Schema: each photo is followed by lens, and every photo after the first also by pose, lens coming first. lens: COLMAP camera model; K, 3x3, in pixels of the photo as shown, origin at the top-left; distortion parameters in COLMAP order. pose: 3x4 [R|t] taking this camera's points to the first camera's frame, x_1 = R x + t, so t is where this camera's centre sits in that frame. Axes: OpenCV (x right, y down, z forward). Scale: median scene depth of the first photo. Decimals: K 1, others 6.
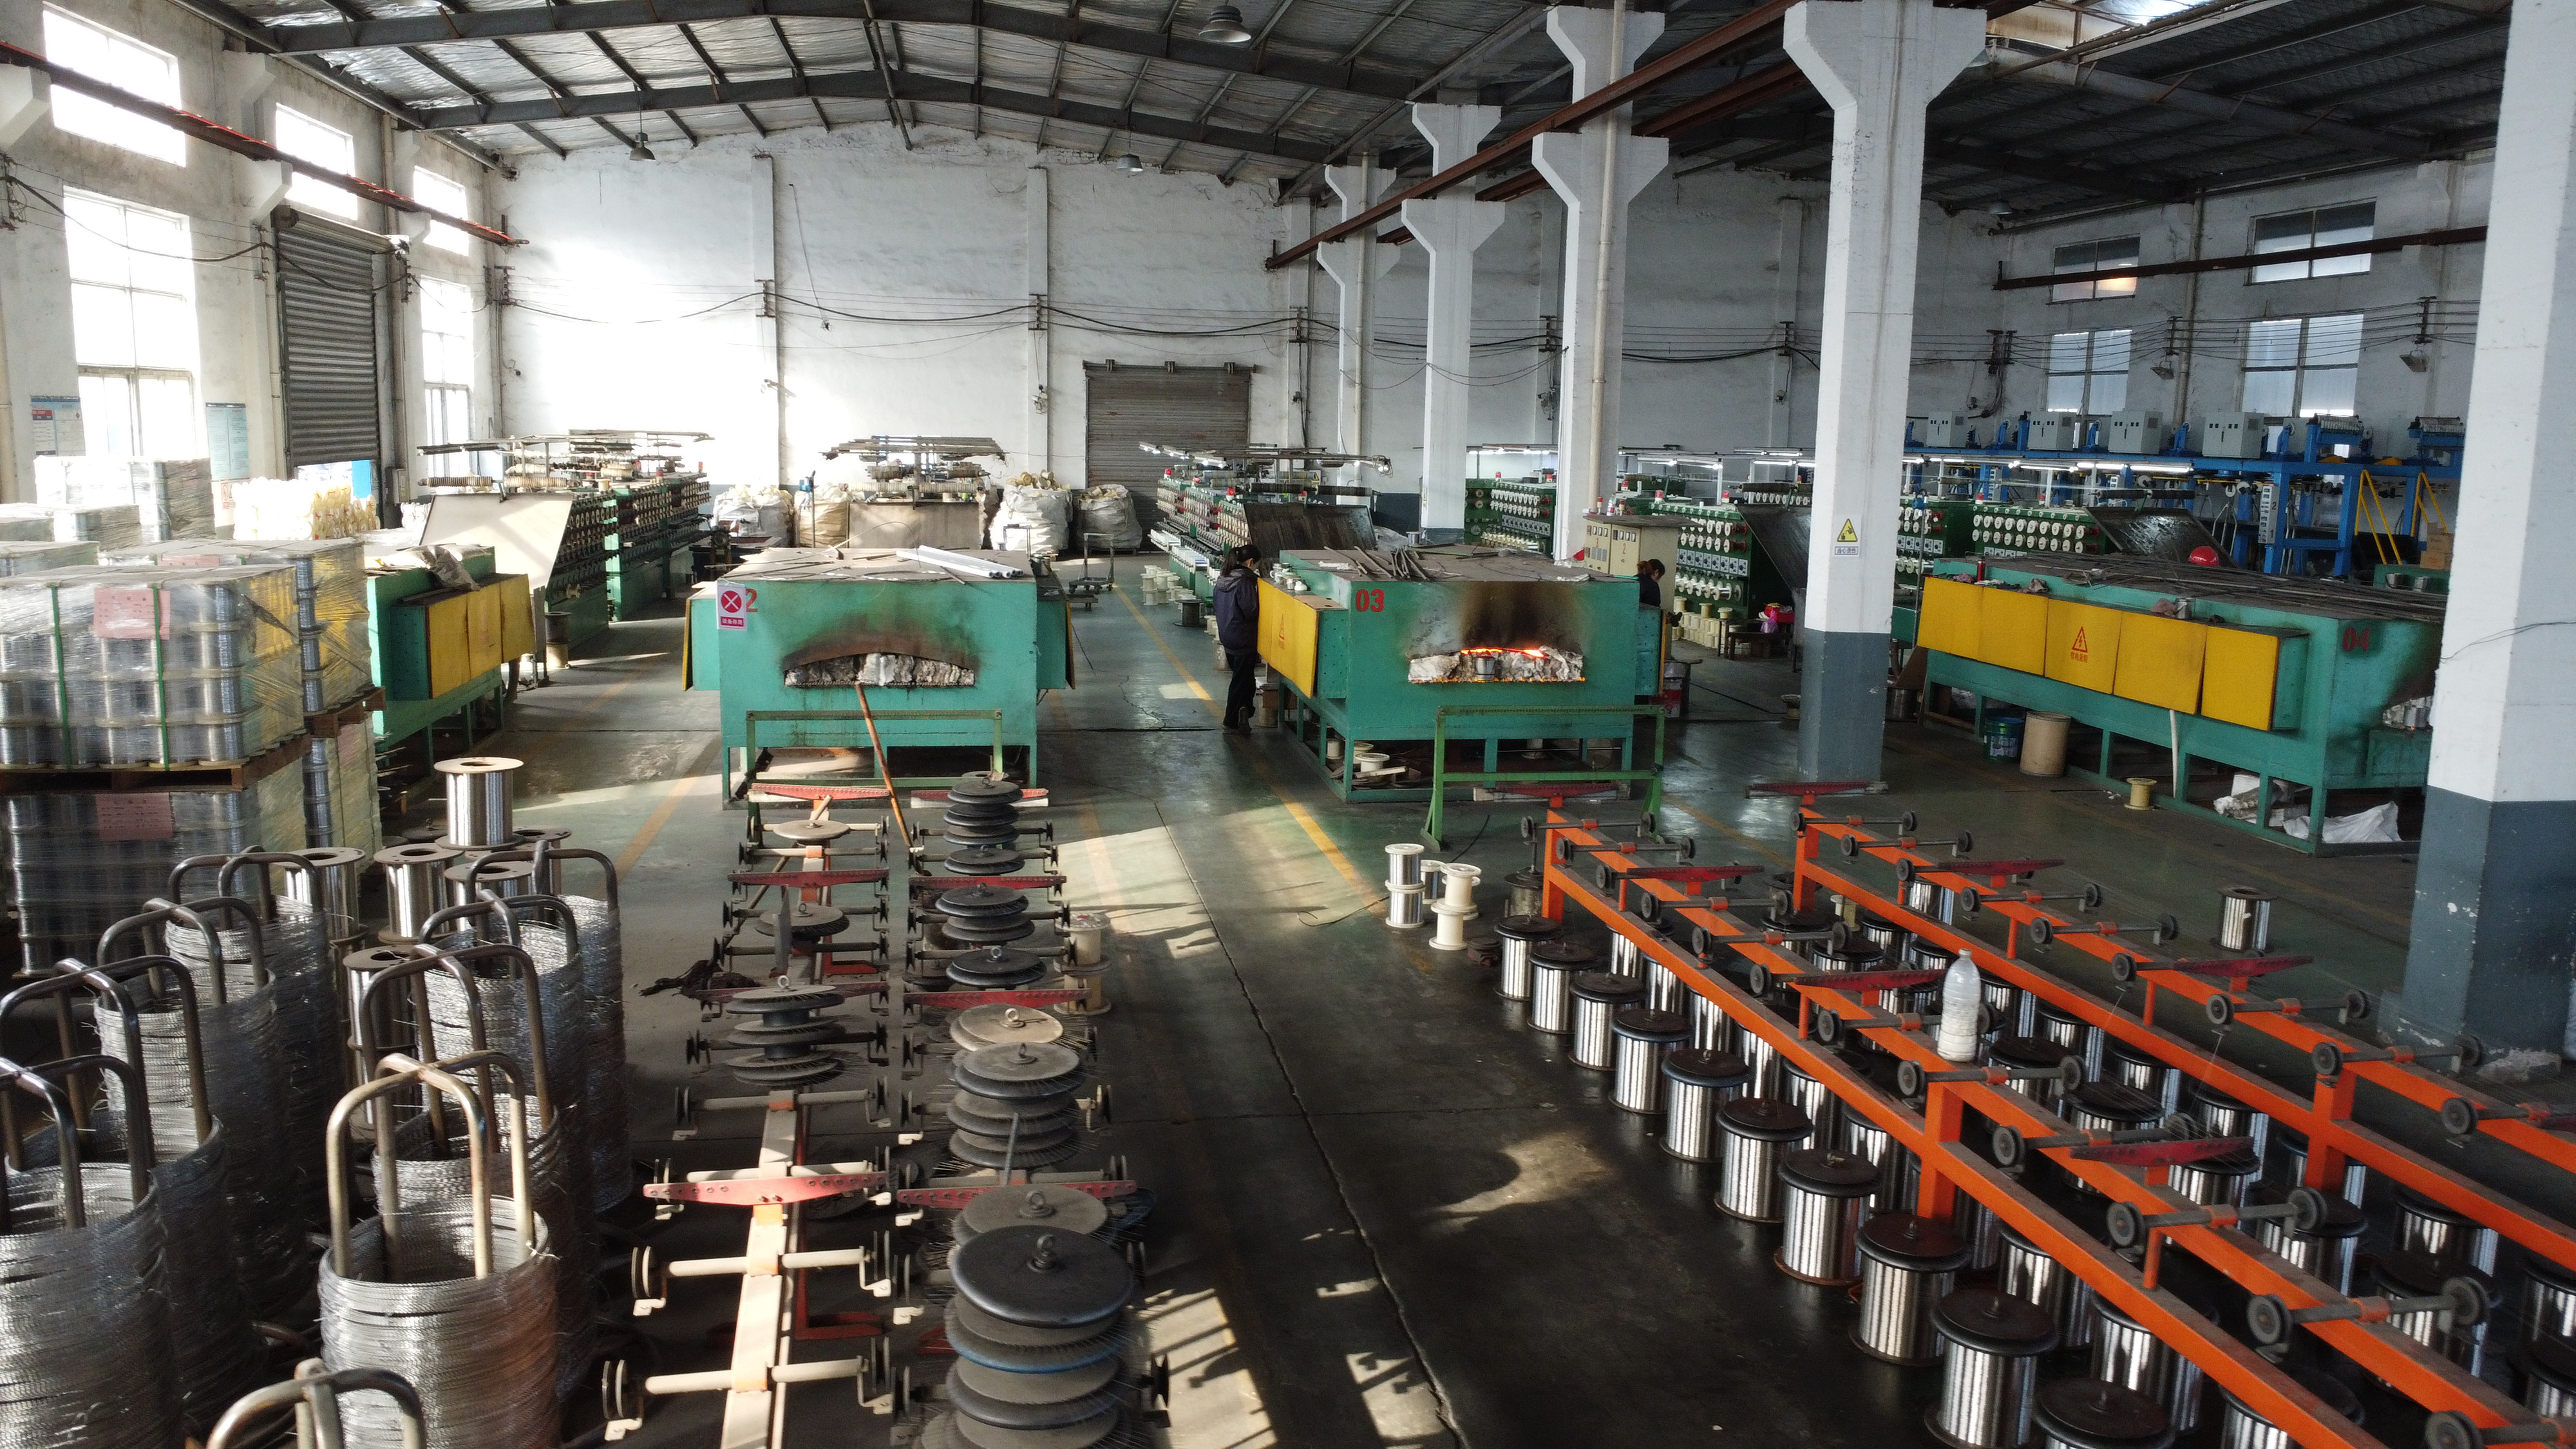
lens RADIAL K [[1871.3, 0, 1288.0], [0, 1871.3, 724.5], [0, 0, 1]] dist [-0.020565, -0.012033]
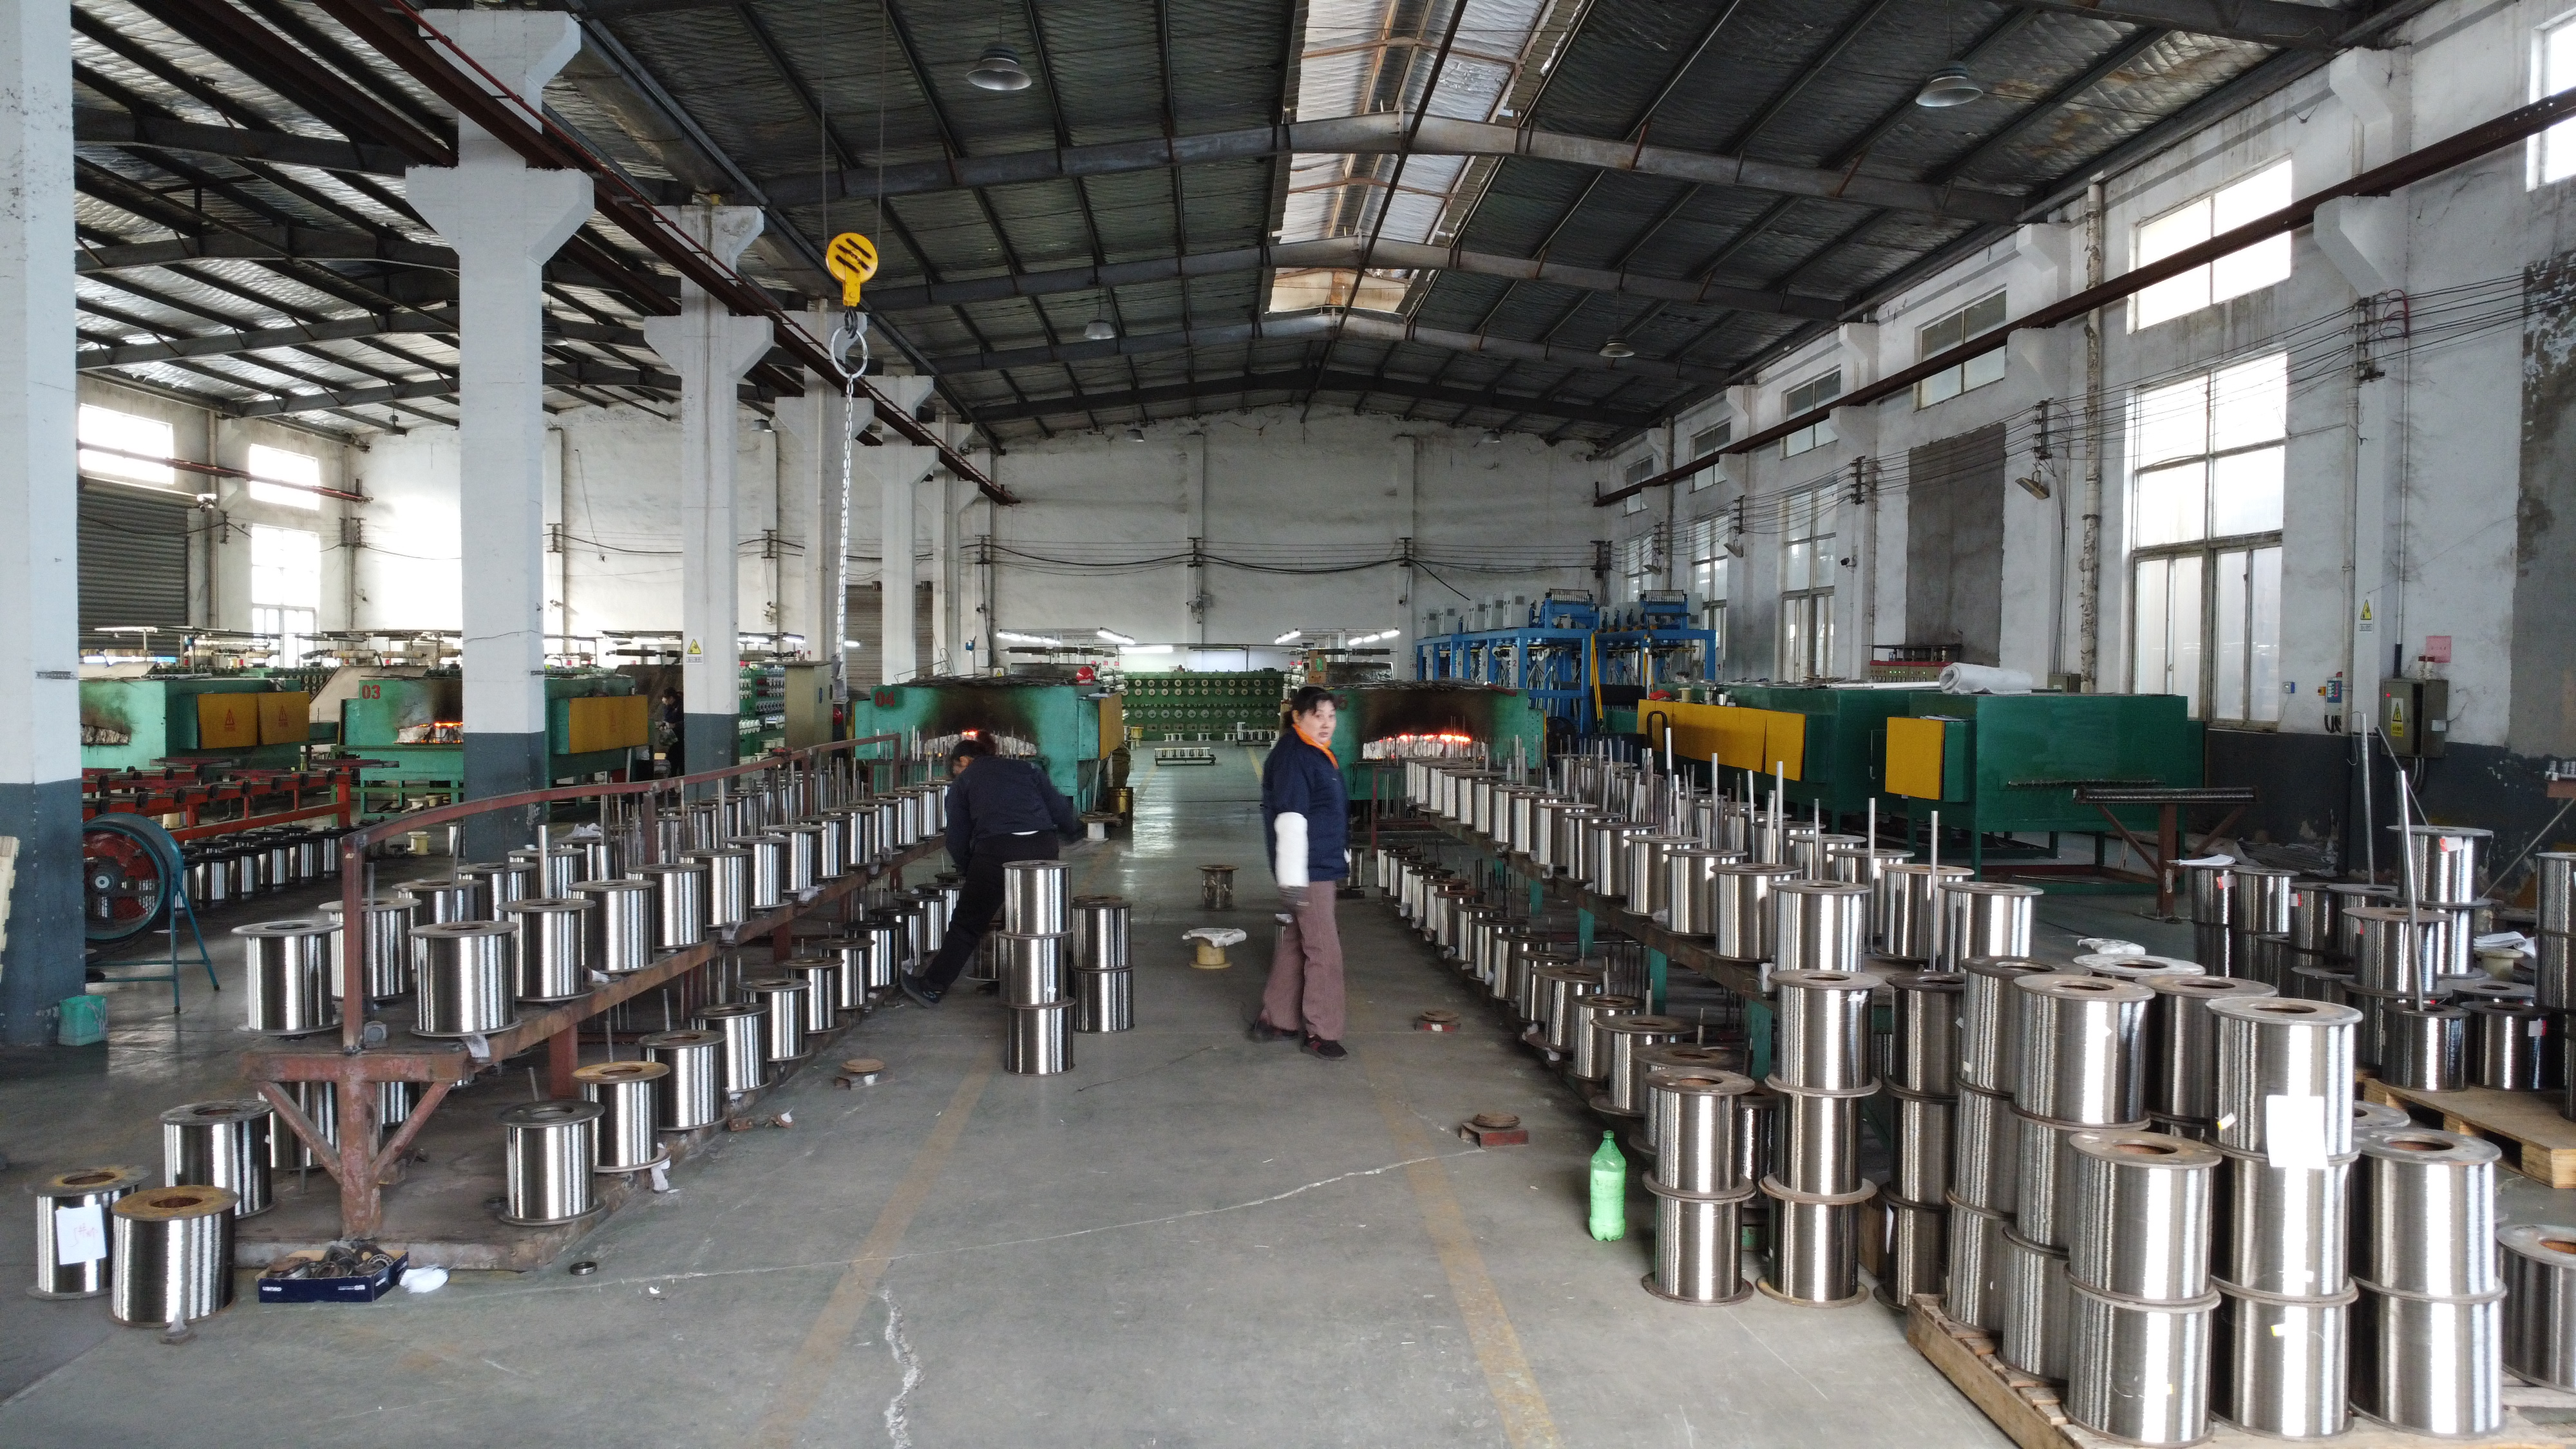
lens RADIAL K [[1871.3, 0, 1288.0], [0, 1871.3, 724.5], [0, 0, 1]] dist [-0.020565, -0.012033]
pose [[0.991991, -0.011058, -0.125820, 0.372586], [-0.005449, 0.991485, -0.130105, 0.059853], [0.126188, 0.129749, 0.983485, -0.168232]]
